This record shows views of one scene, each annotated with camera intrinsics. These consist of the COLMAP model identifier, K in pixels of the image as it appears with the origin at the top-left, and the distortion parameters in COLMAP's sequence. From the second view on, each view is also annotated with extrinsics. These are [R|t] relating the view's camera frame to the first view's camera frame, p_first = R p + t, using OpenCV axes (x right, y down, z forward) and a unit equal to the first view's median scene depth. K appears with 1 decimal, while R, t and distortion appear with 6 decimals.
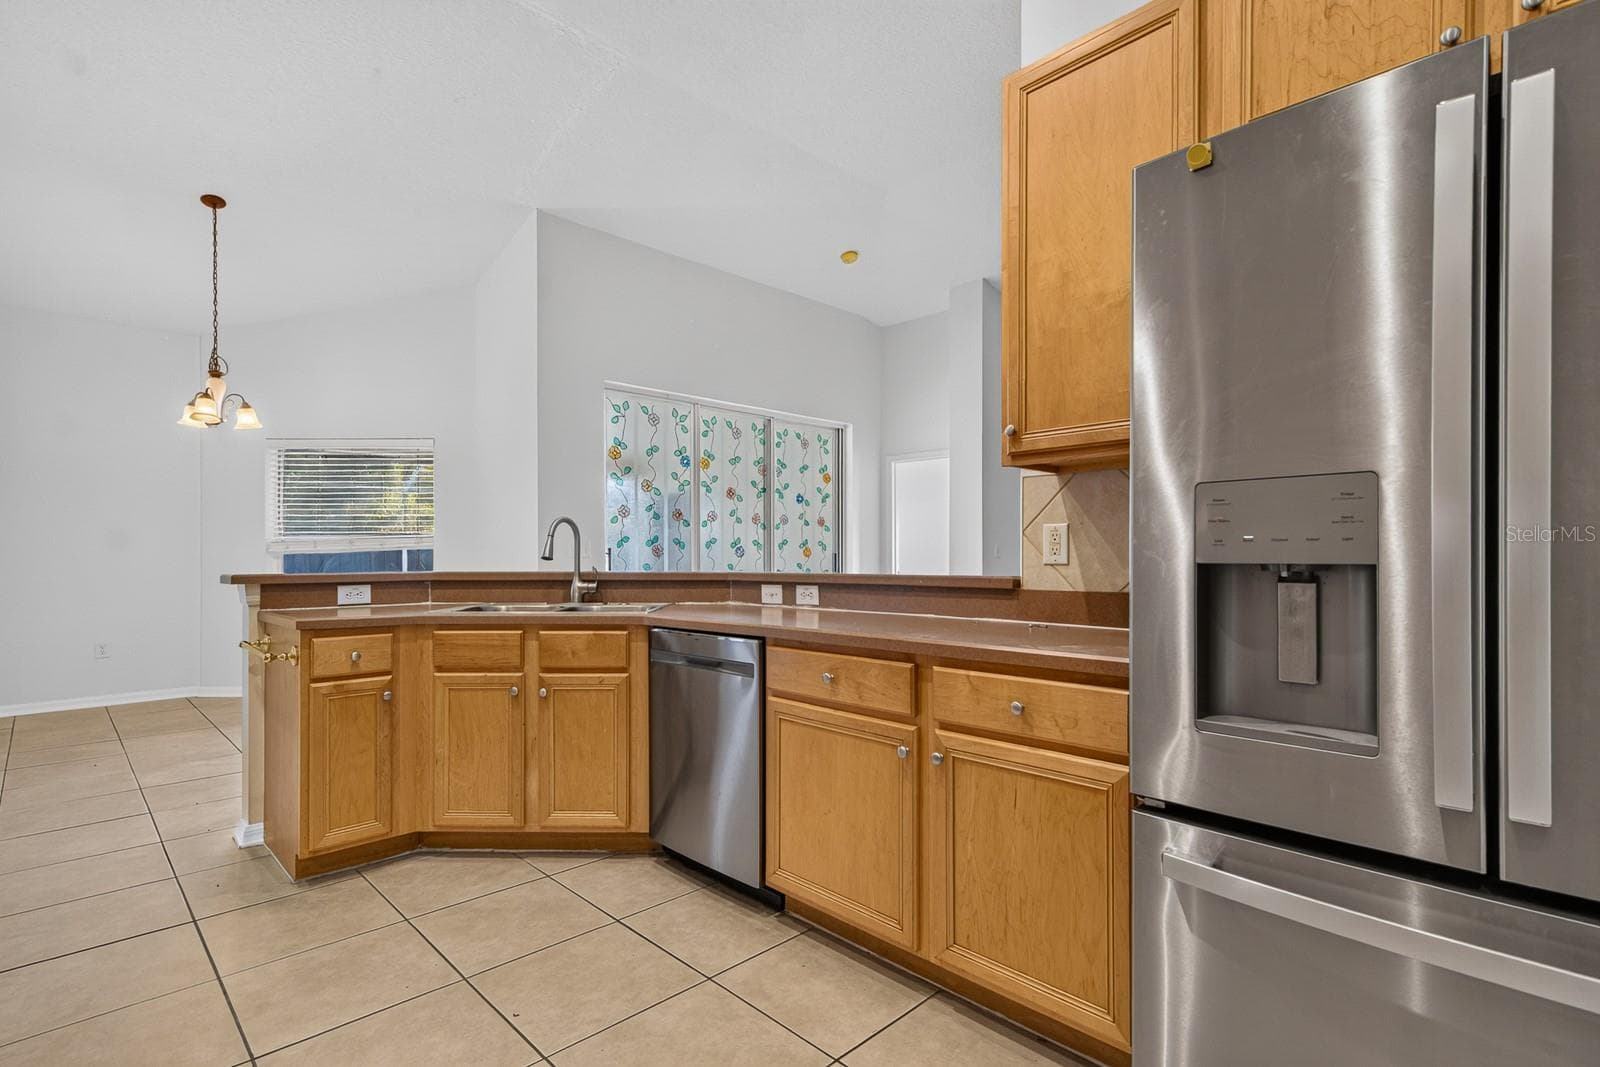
lens RADIAL K [[765.4, 0, 796.0], [0, 765.4, 557.3], [0, 0, 1]] dist [0.013909, 0.000162]
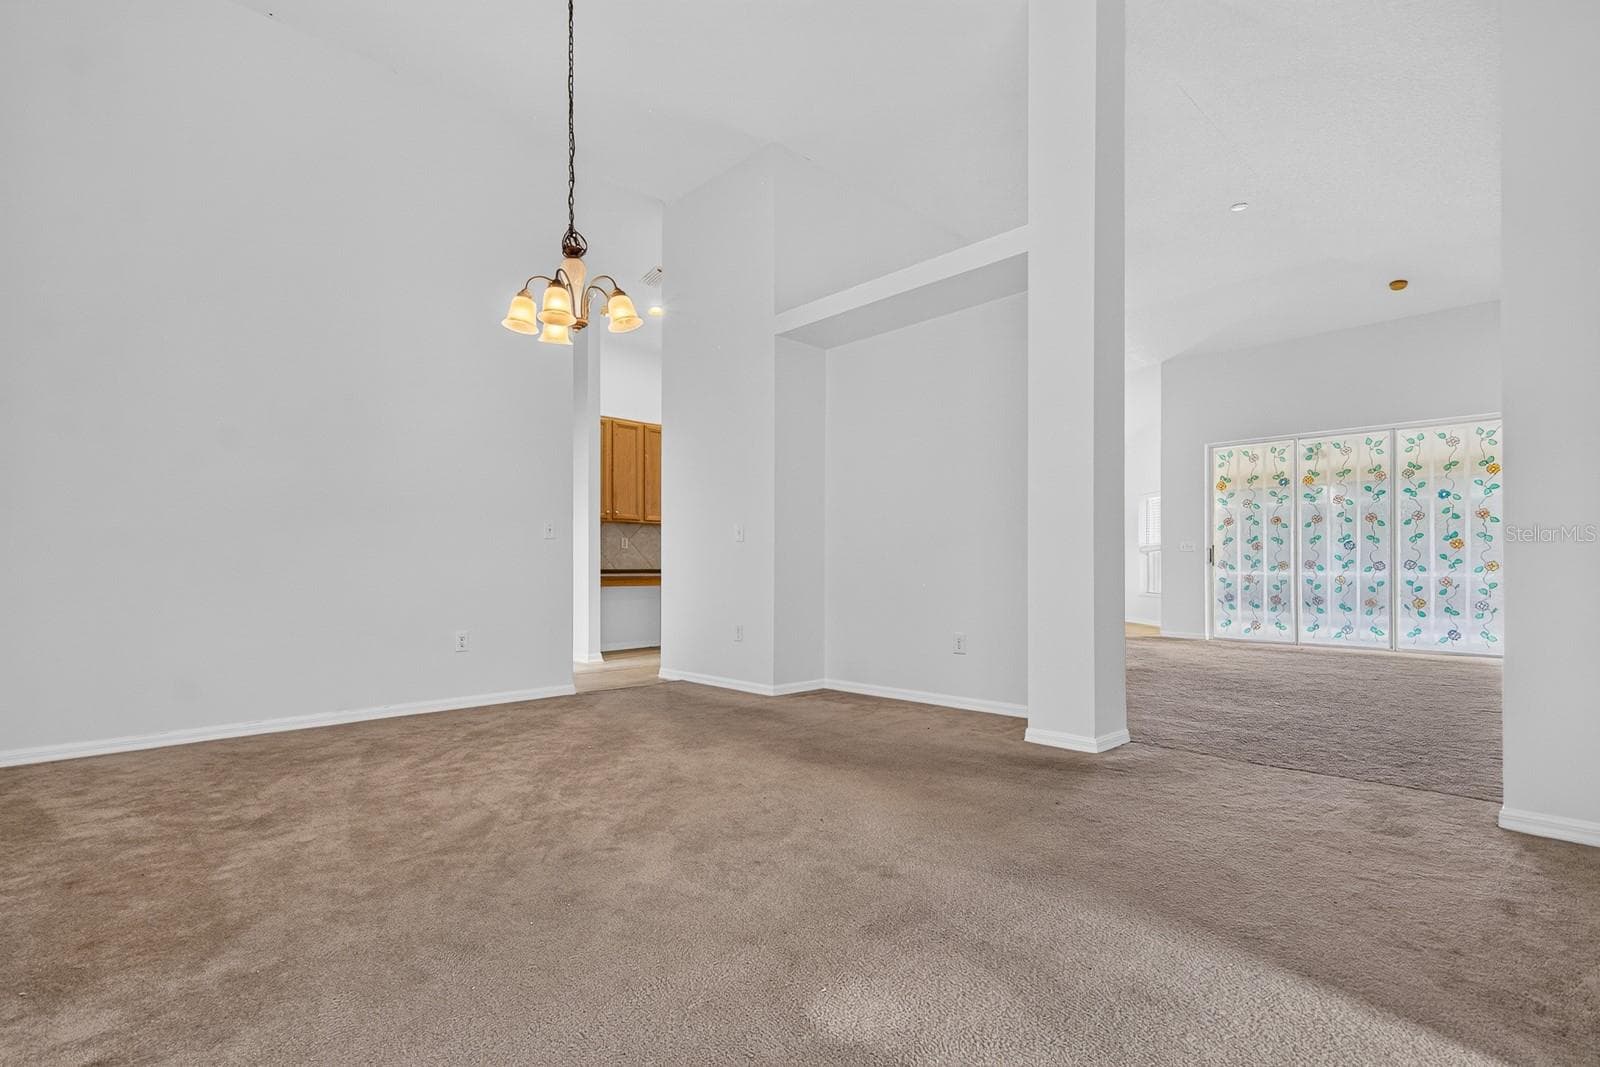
lens RADIAL K [[768.9, 0, 794.4], [0, 768.9, 565.1], [0, 0, 1]] dist [0.014801, -0.000027]
pose [[-0.001142, 0.001772, -0.999998, 2.553174], [-0.001097, 0.999998, 0.001773, 0.051876], [0.999999, 0.001099, -0.001140, 0.207562]]
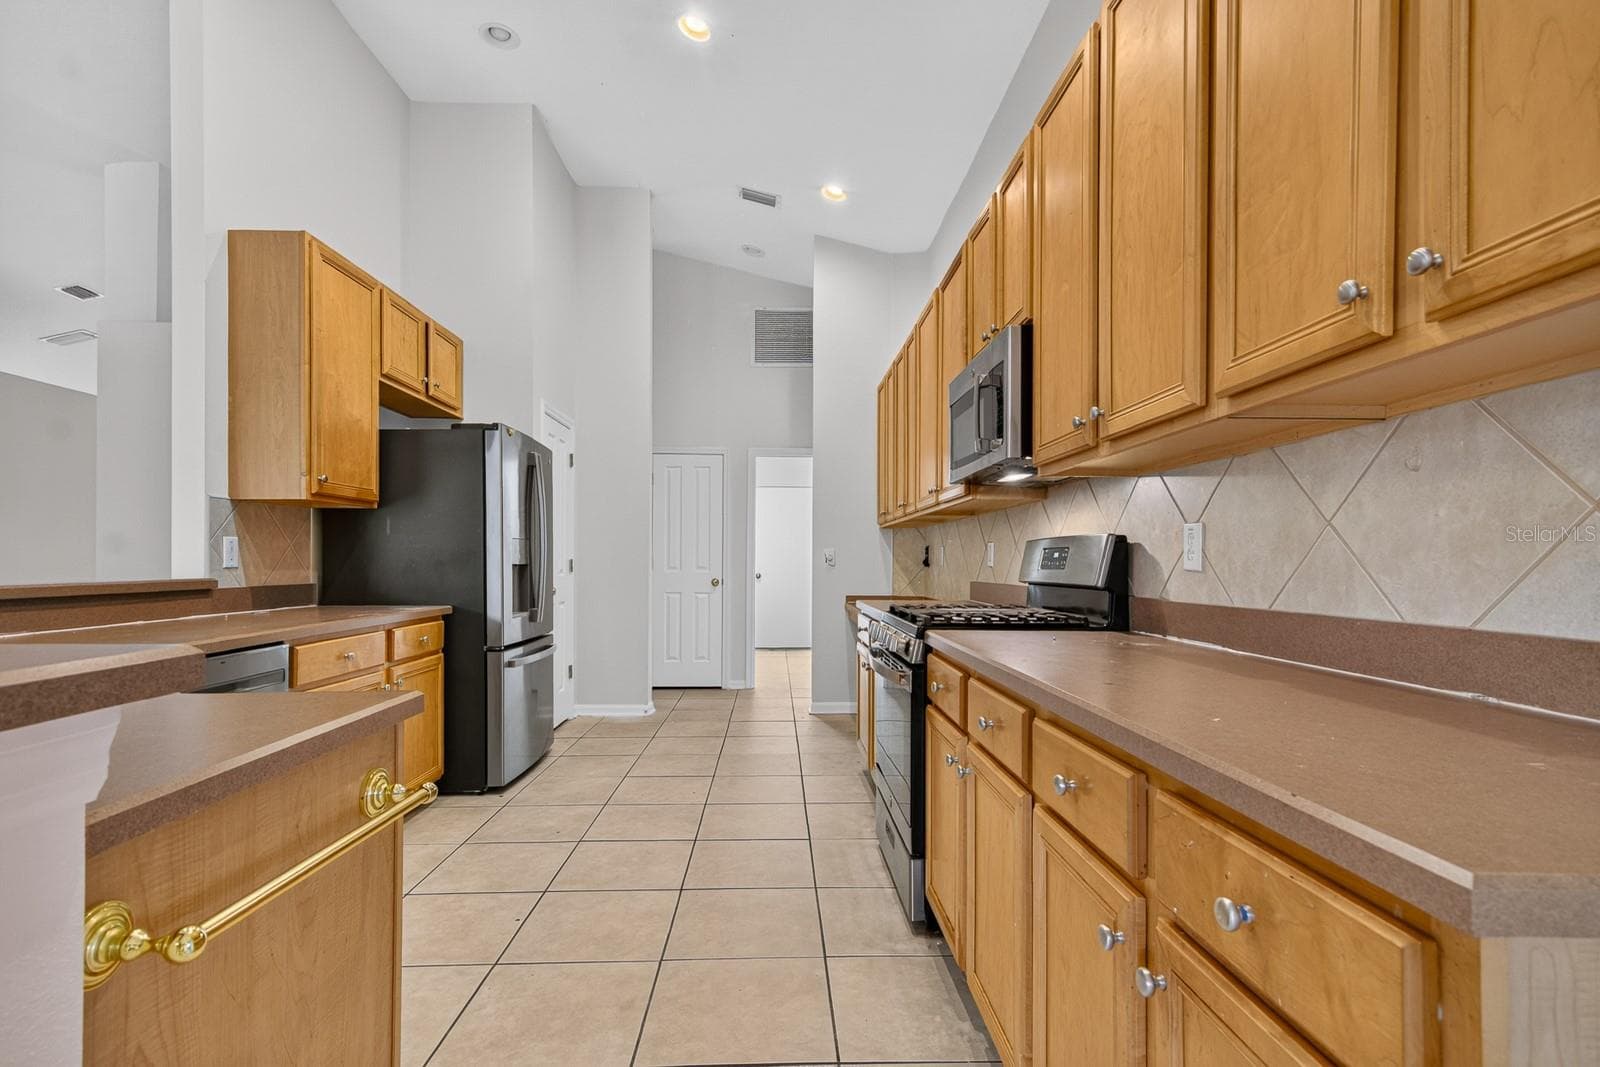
lens RADIAL K [[765.4, 0, 796.0], [0, 765.4, 557.3], [0, 0, 1]] dist [0.013909, 0.000162]
pose [[-0.734966, 0.003538, 0.678094, -0.939126], [-0.000953, 0.999980, -0.006250, -0.001408], [-0.678103, -0.005240, -0.734948, 0.973222]]
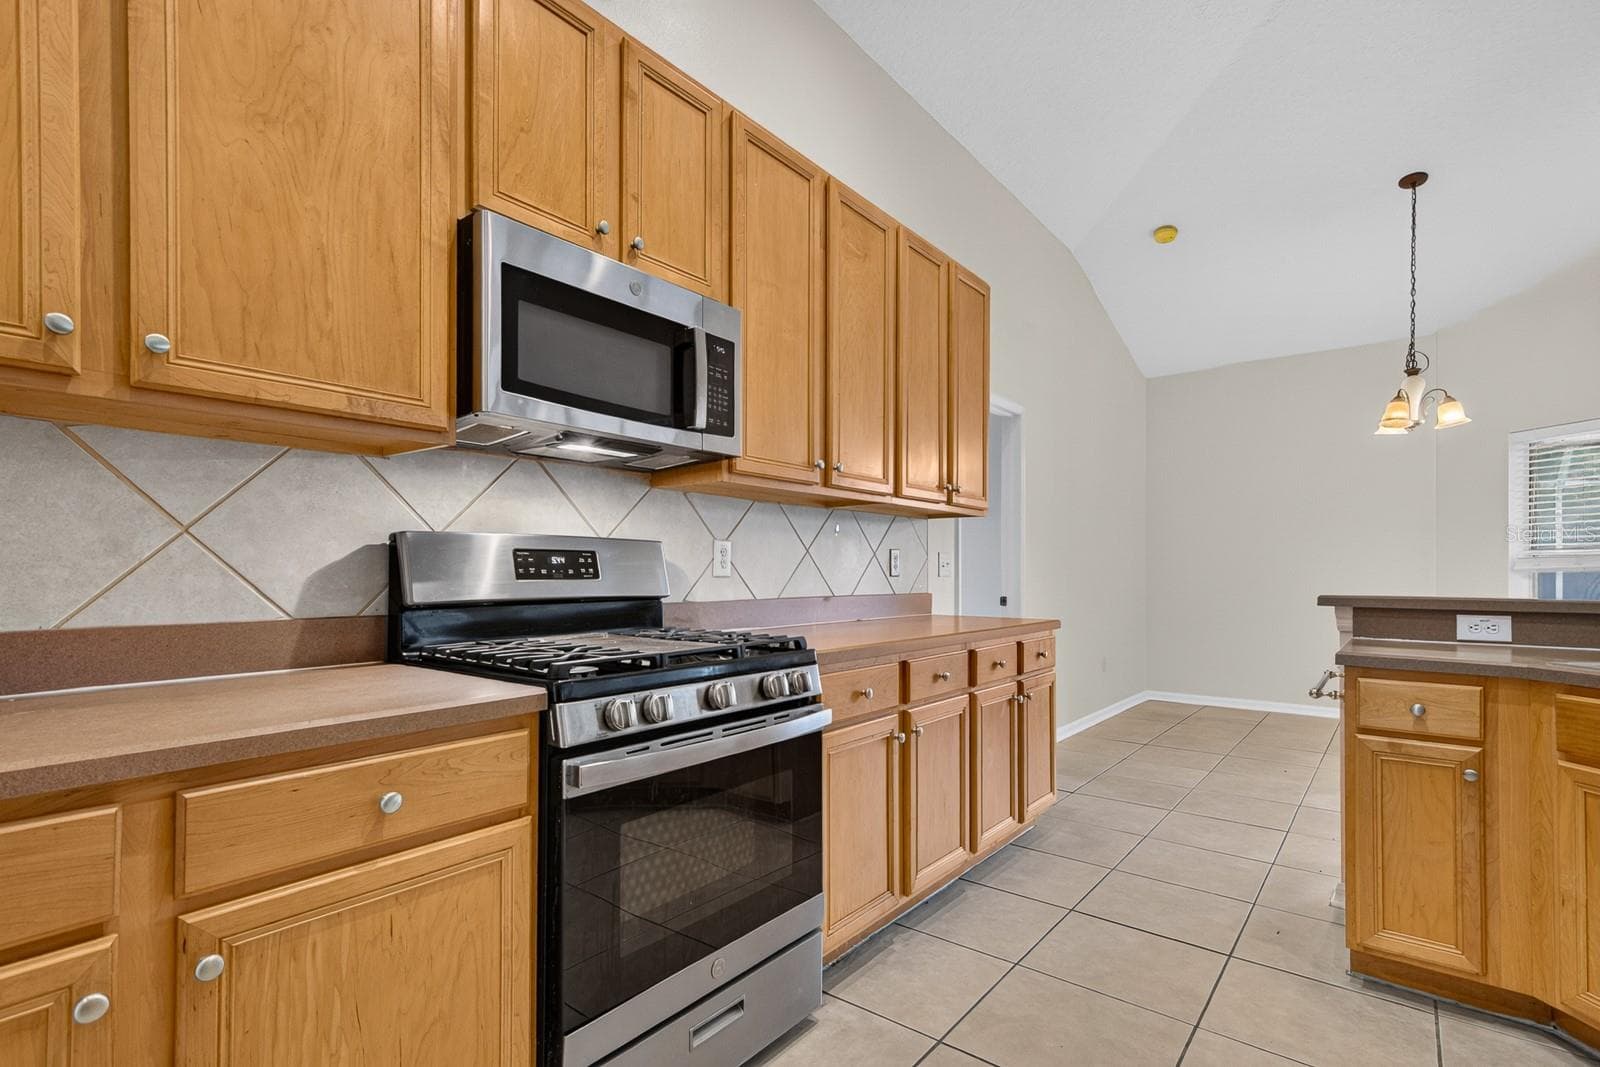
lens RADIAL K [[768.9, 0, 794.4], [0, 768.9, 565.1], [0, 0, 1]] dist [0.014801, -0.000027]
pose [[0.127391, -0.004867, -0.991841, 0.081258], [-0.006753, 0.999961, -0.005775, -0.002746], [0.991830, 0.007433, 0.127353, 0.259389]]
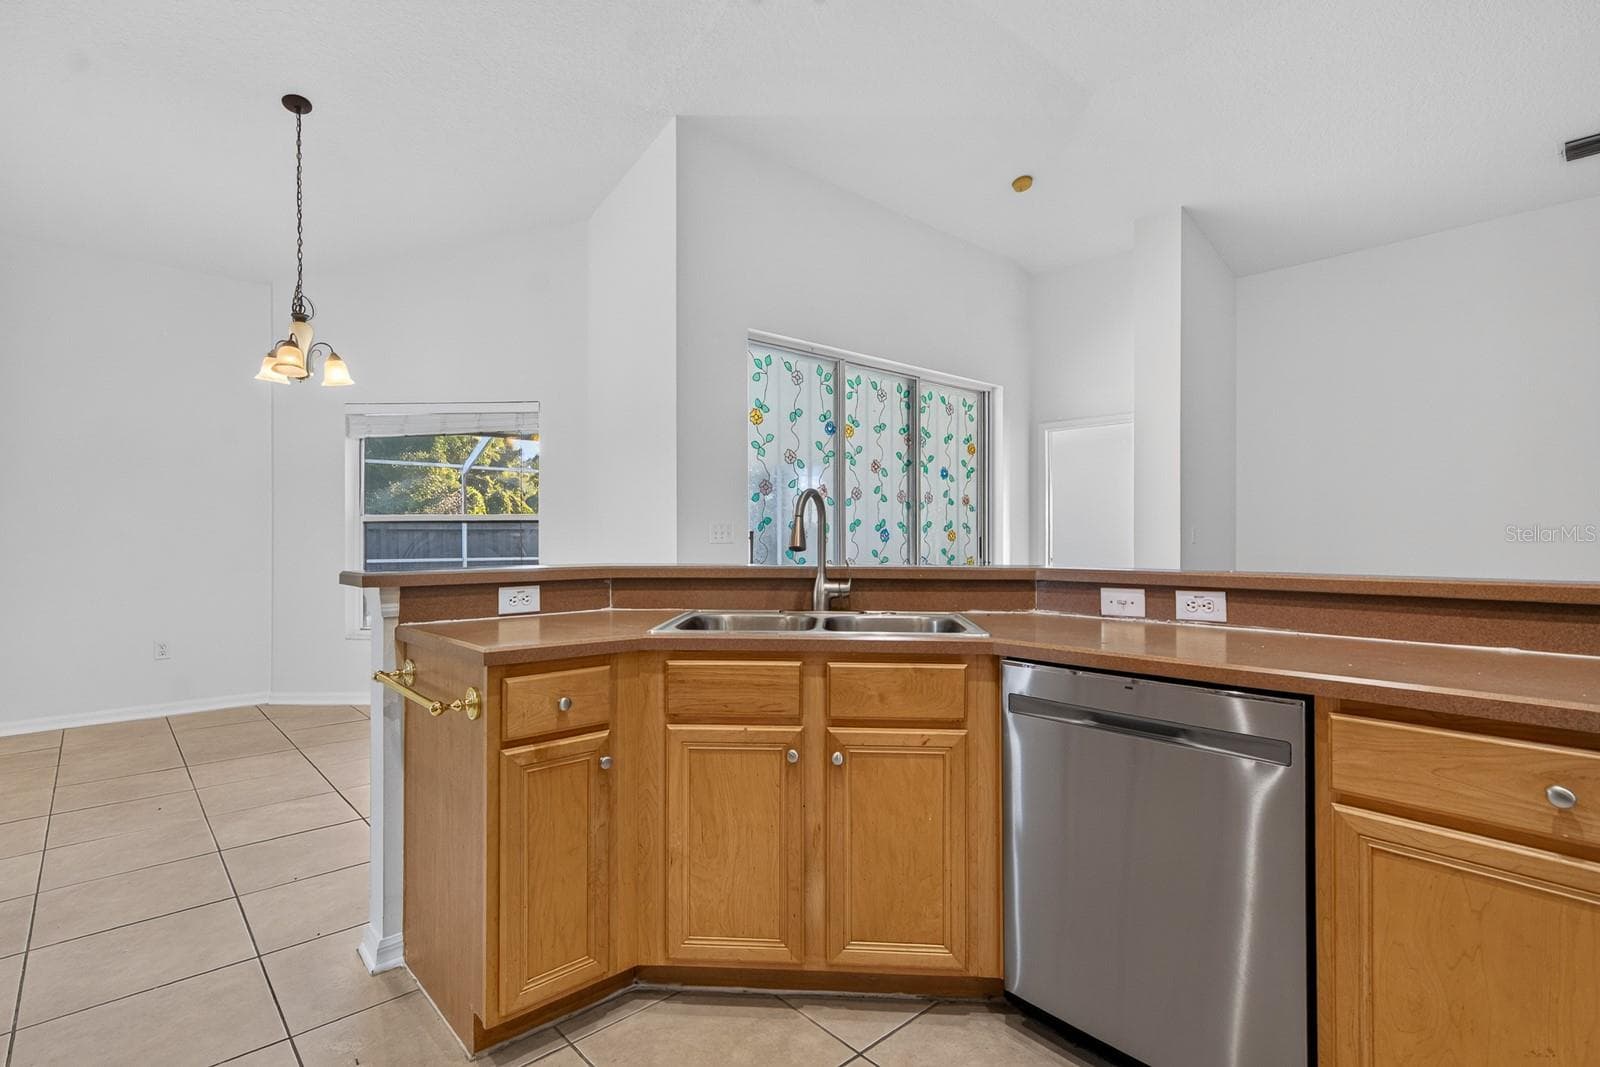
lens RADIAL K [[766.4, 0, 792.8], [0, 766.4, 540.1], [0, 0, 1]] dist [0.016924, -0.000283]
pose [[0.999213, 0.001314, -0.039651, -0.303914], [-0.001222, 0.999996, 0.002350, -0.008371], [0.039654, -0.002299, 0.999211, 0.313440]]
